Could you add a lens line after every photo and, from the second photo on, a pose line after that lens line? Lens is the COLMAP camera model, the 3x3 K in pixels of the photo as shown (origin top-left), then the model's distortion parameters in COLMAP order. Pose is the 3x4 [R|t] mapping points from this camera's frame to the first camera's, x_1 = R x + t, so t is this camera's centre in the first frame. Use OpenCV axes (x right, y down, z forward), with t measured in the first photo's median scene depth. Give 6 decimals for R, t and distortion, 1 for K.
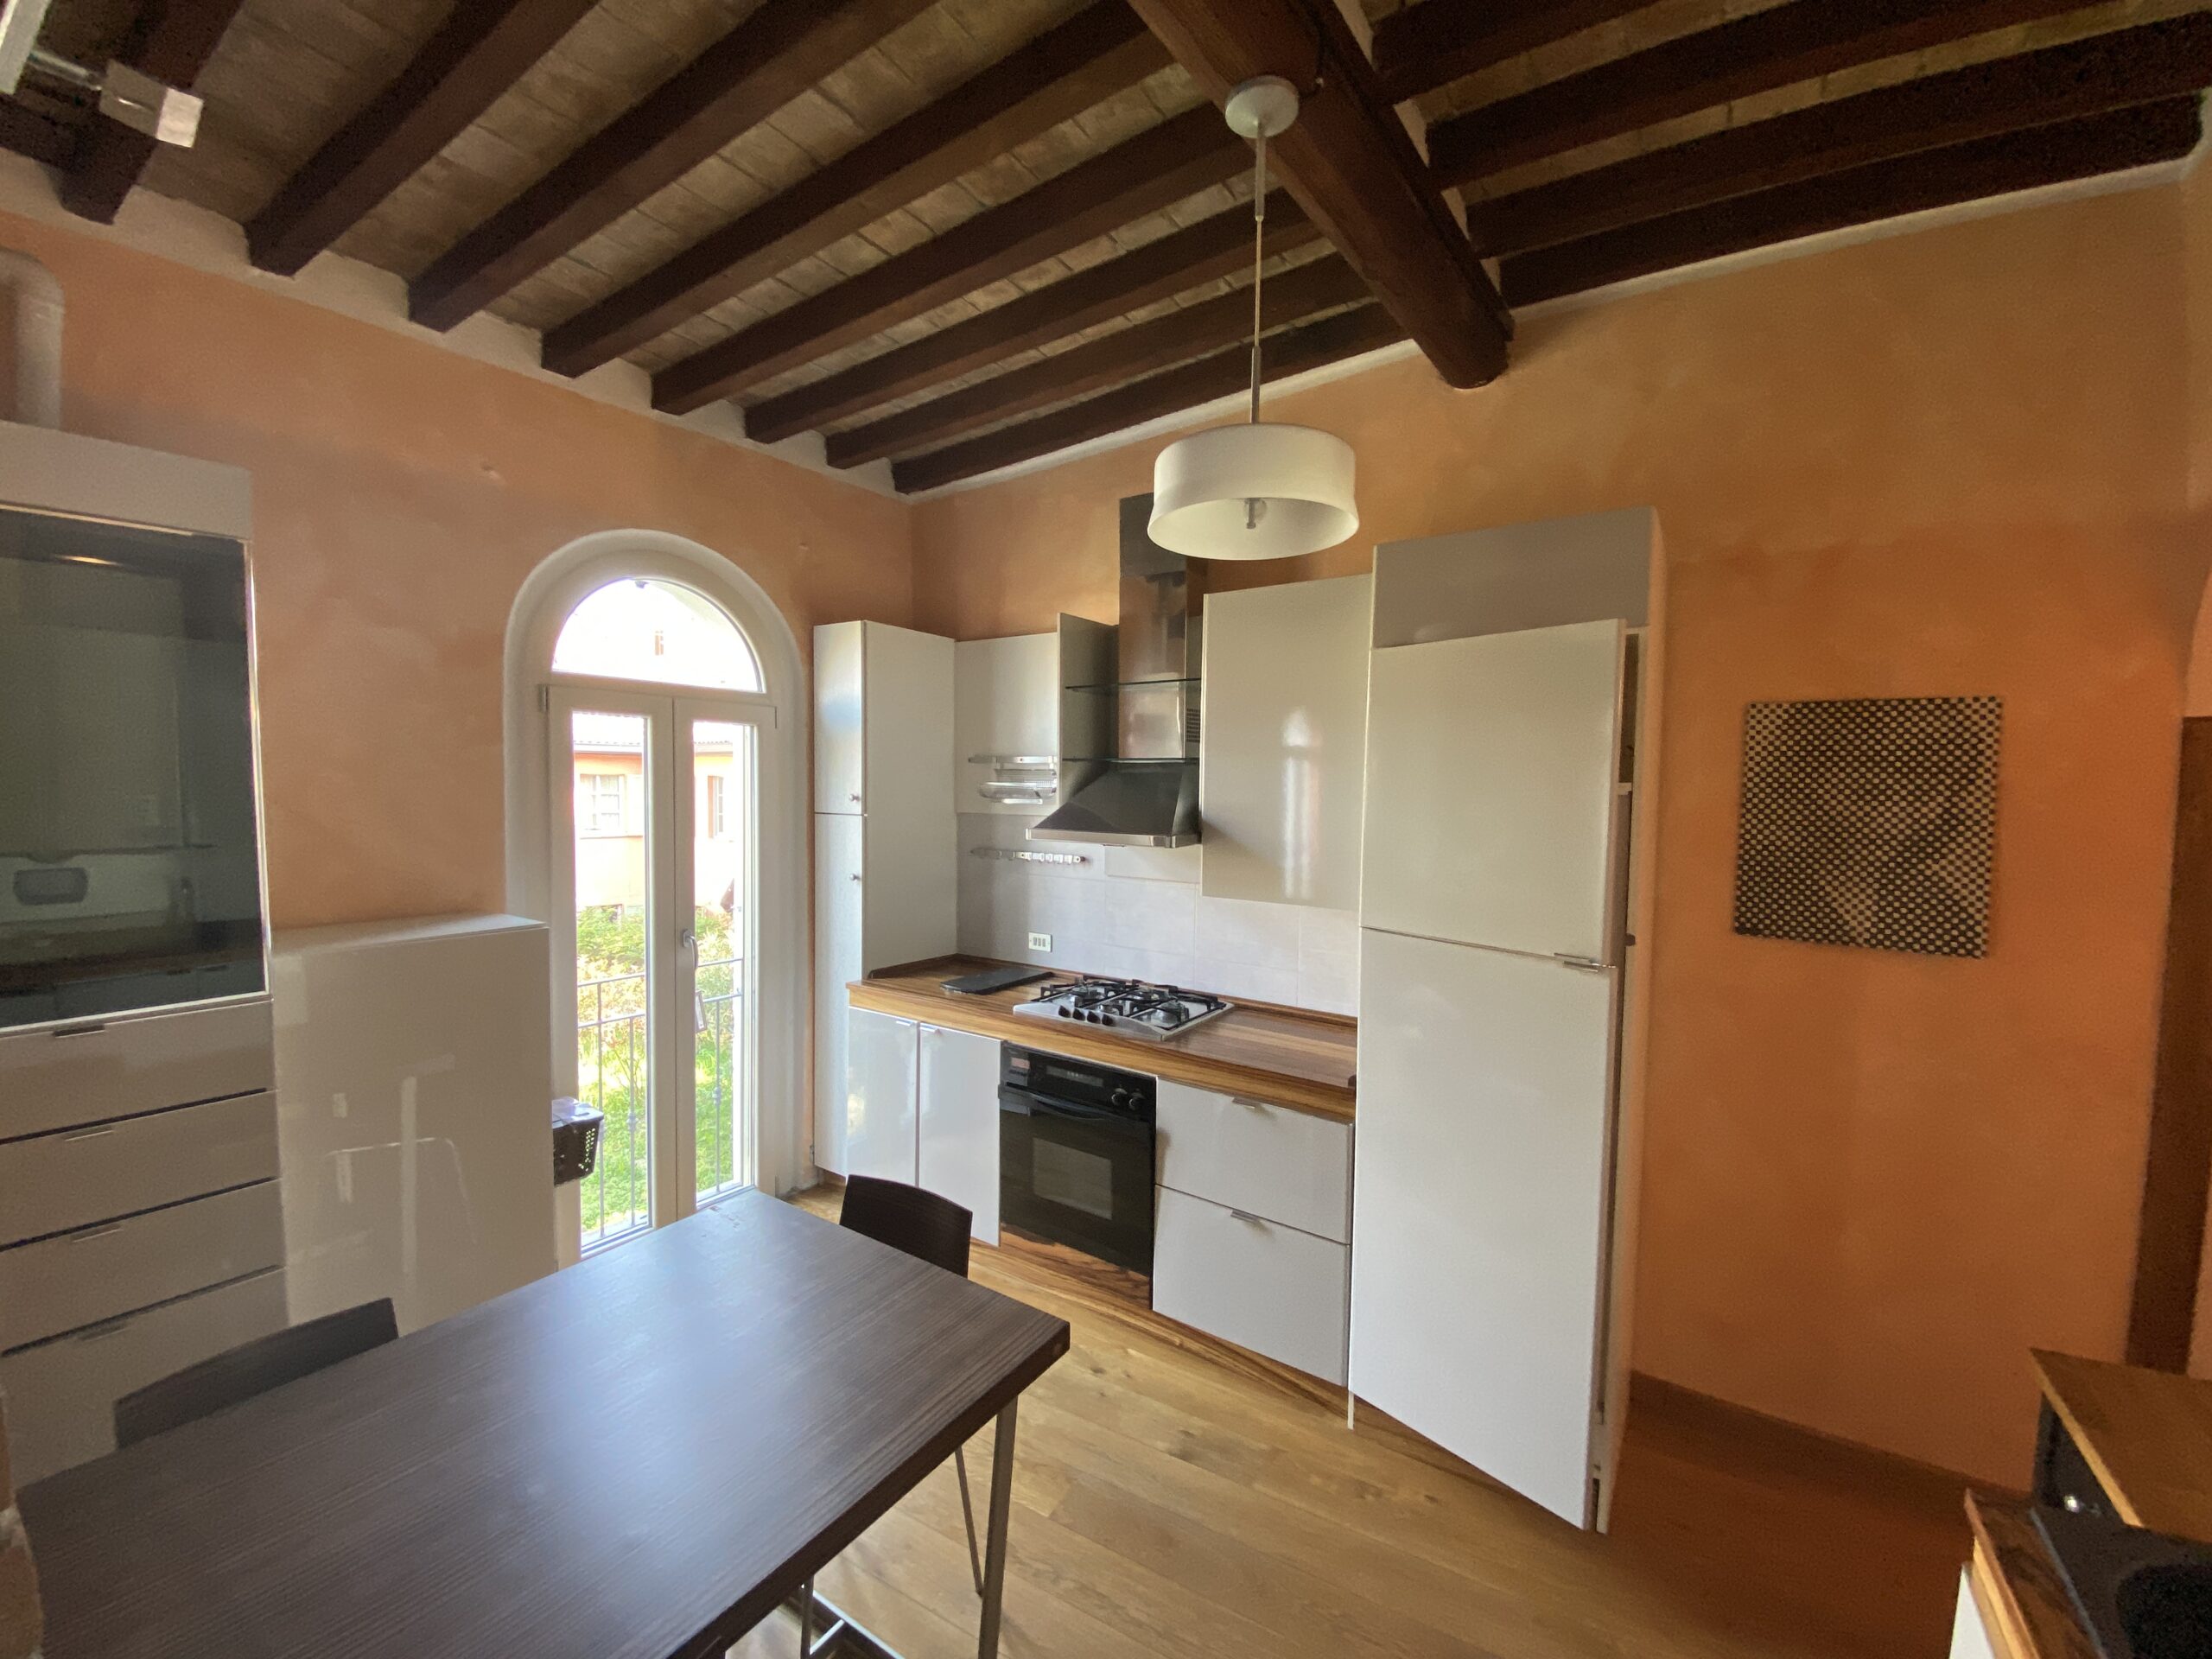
lens RADIAL K [[910.0, 0, 1104.5], [0, 910.0, 831.3], [0, 0, 1]] dist [-0.010859, -0.001980]
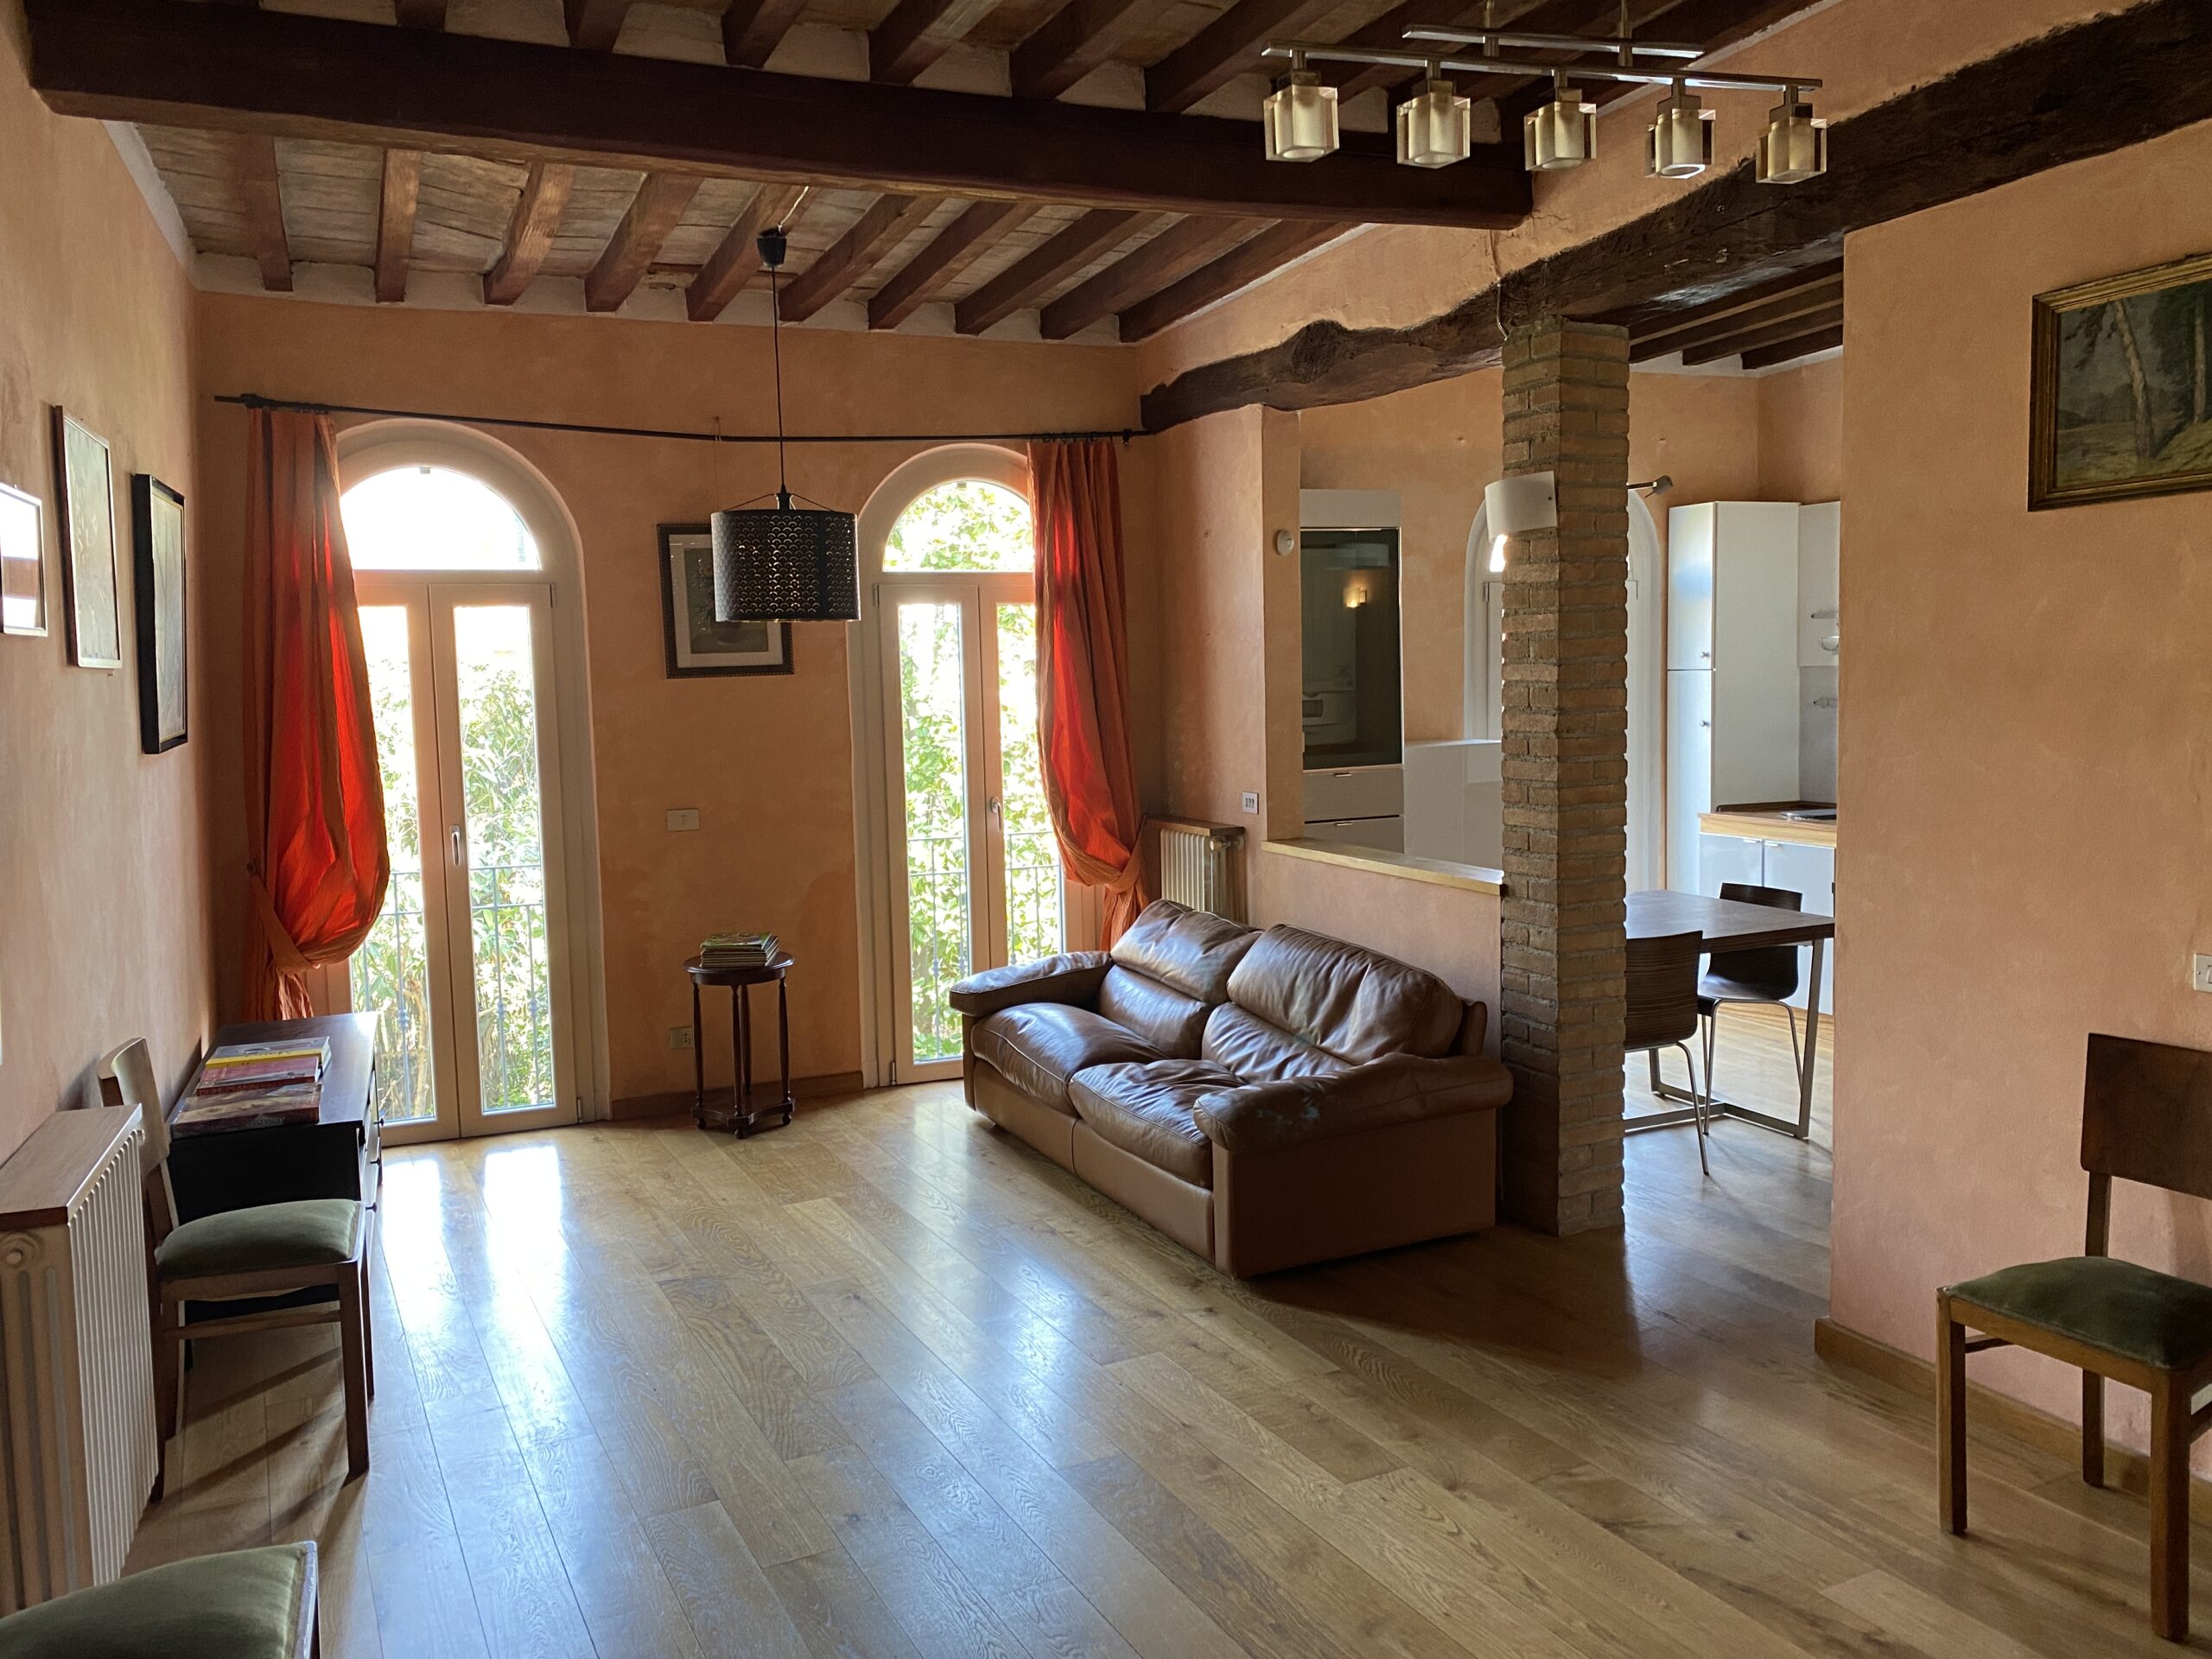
lens RADIAL K [[1738.6, 0, 1100.6], [0, 1738.6, 818.8], [0, 0, 1]] dist [0.035236, -0.039211]
pose [[0.840936, 0.015088, -0.540925, 0.280422], [0.007222, 0.999209, 0.039098, 0.077207], [0.541087, -0.036785, 0.840162, -1.276899]]
